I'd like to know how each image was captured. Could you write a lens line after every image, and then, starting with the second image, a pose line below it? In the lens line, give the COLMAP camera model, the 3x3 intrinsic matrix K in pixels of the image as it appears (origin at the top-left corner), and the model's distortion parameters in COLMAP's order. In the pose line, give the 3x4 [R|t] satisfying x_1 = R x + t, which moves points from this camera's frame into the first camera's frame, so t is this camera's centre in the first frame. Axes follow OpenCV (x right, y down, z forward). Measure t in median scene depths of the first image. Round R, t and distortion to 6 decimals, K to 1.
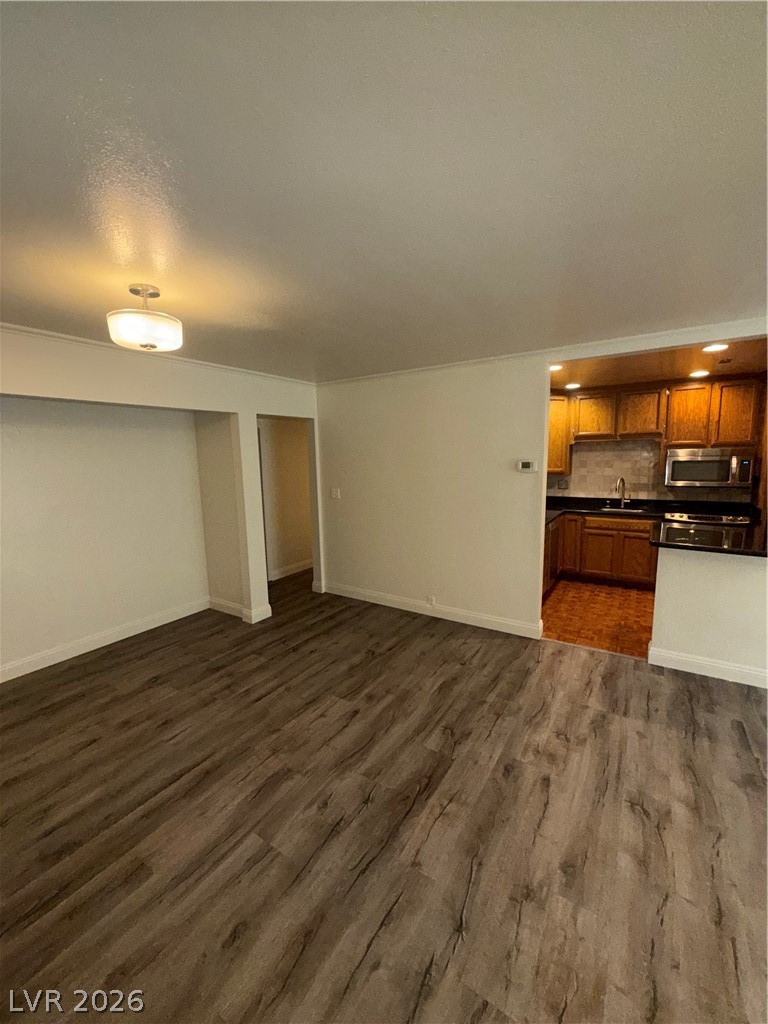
lens RADIAL K [[407.7, 0, 383.5], [0, 407.7, 510.7], [0, 0, 1]] dist [-0.000207, 0.000167]
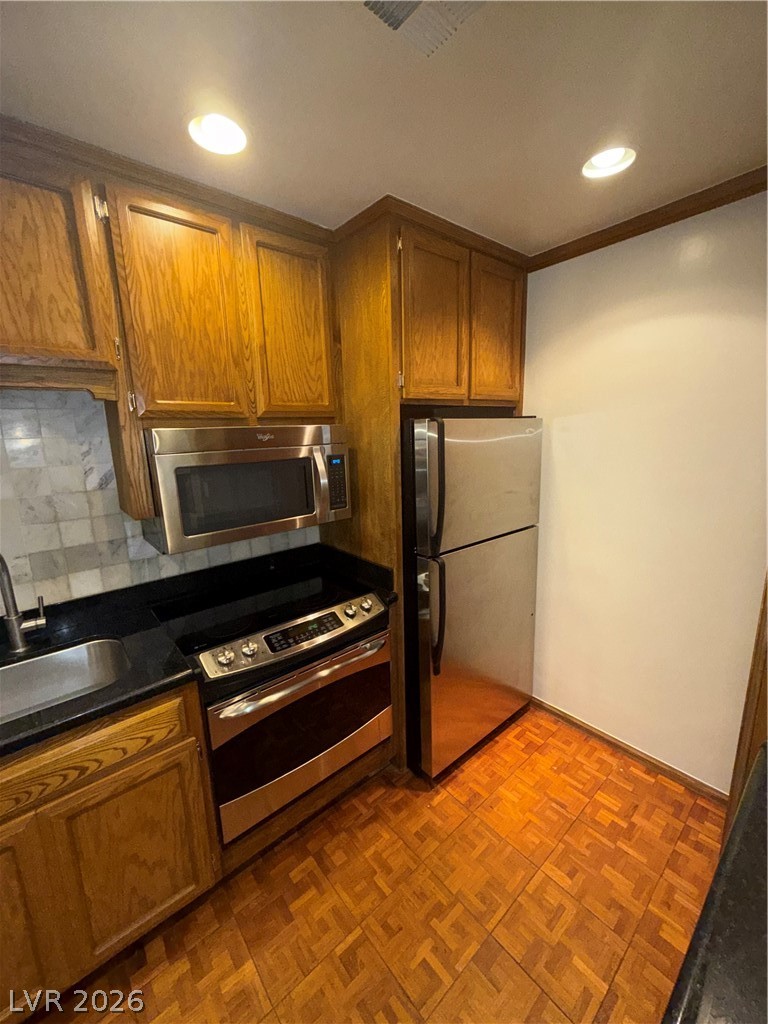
lens RADIAL K [[407.7, 0, 383.5], [0, 407.7, 509.6], [0, 0, 1]] dist [-0.000207, 0.000167]
pose [[0.287403, -0.176027, 0.941496, 0.663169], [0.148141, 0.979308, 0.137875, -0.155201], [-0.946284, 0.099849, 0.307533, 1.082340]]
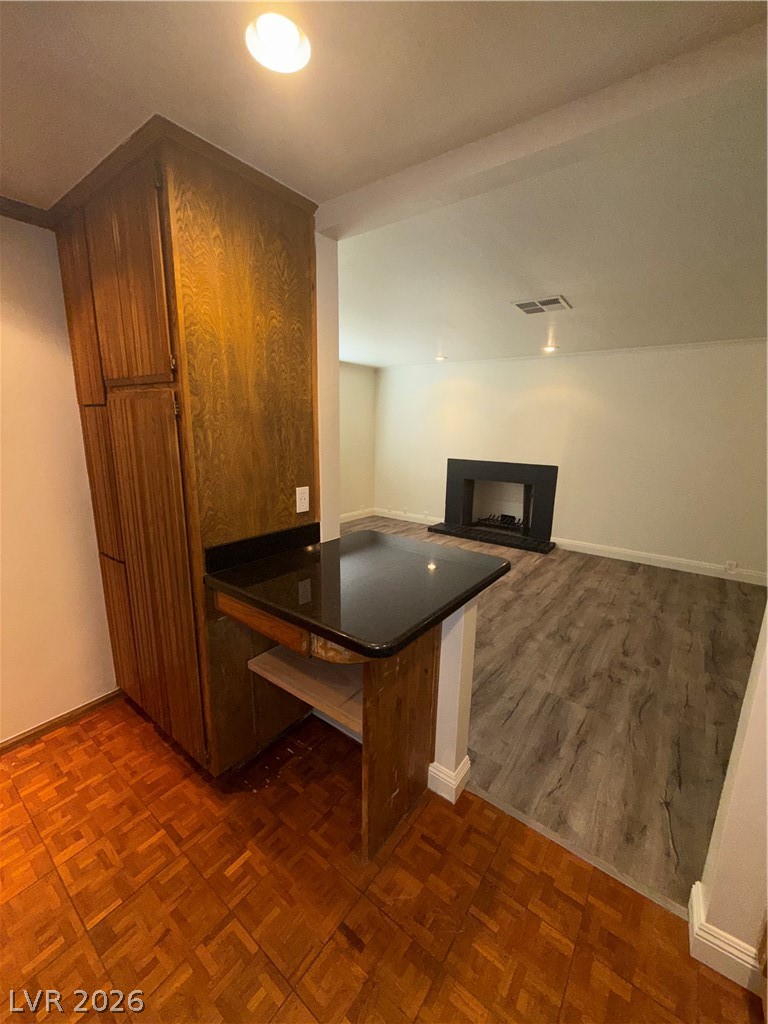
lens RADIAL K [[407.7, 0, 383.4], [0, 407.7, 510.2], [0, 0, 1]] dist [-0.000207, 0.000167]
pose [[-0.997300, -0.015074, 0.071865, 0.695761], [0.010107, 0.941204, 0.337687, -0.178093], [-0.072730, 0.337502, -0.938511, 1.350889]]
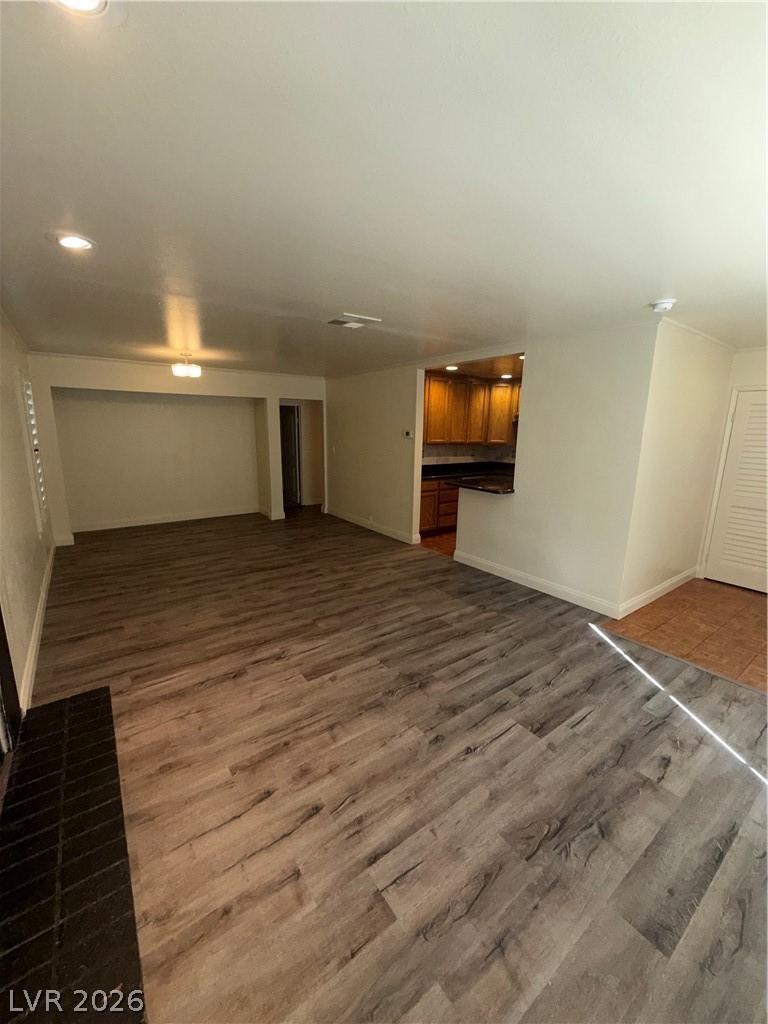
lens RADIAL K [[407.7, 0, 383.7], [0, 407.7, 510.0], [0, 0, 1]] dist [-0.000207, 0.000167]
pose [[0.933418, 0.103234, -0.343619, 0.874512], [-0.080261, 0.993521, 0.080462, 0.066791], [0.349699, -0.047525, 0.935656, -0.562064]]
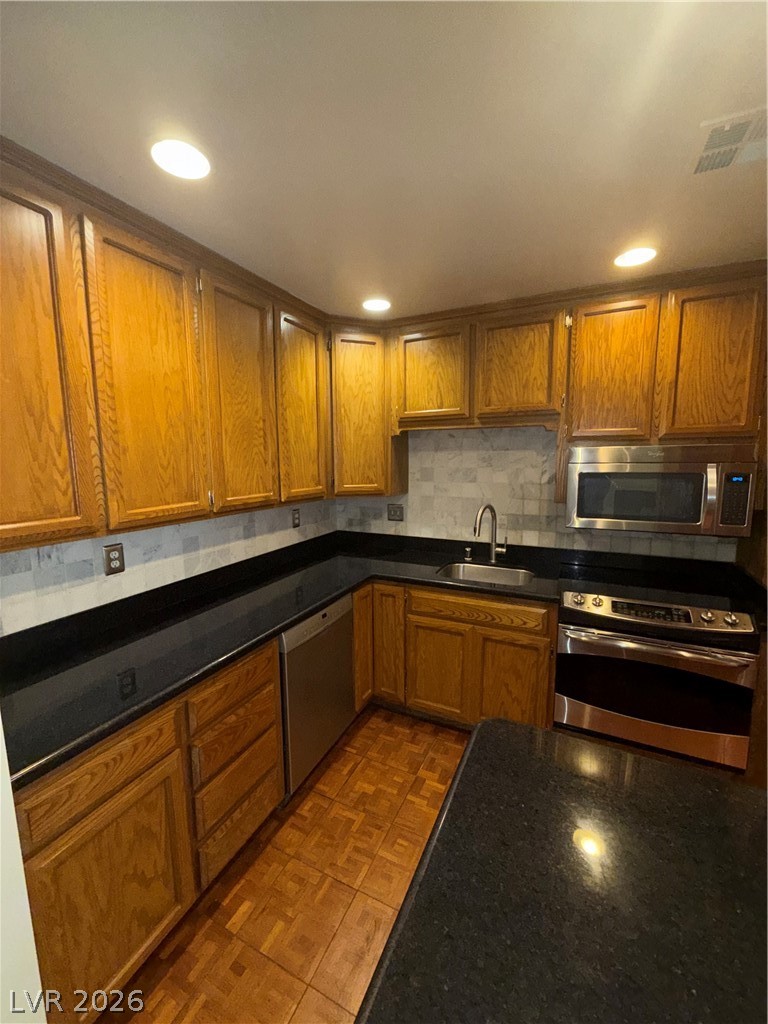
lens RADIAL K [[407.7, 0, 383.9], [0, 407.7, 509.6], [0, 0, 1]] dist [-0.000207, 0.000167]
pose [[0.992363, -0.008253, 0.123075, 0.614485], [0.008324, 0.999965, -0.000069, -0.115837], [-0.123070, 0.001093, 0.992397, 0.812681]]
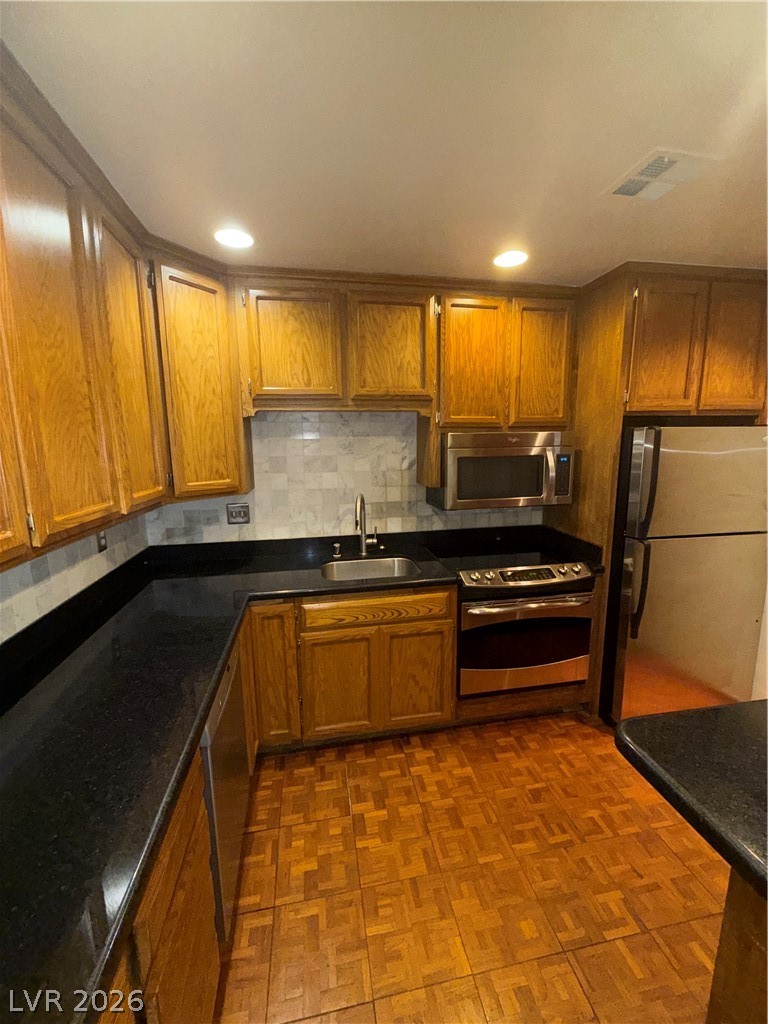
lens RADIAL K [[407.7, 0, 383.7], [0, 407.7, 509.8], [0, 0, 1]] dist [-0.000207, 0.000167]
pose [[0.729423, -0.105107, 0.675940, 0.449214], [0.089541, 0.994294, 0.057985, -0.134827], [-0.678178, 0.018228, 0.734672, 0.994689]]
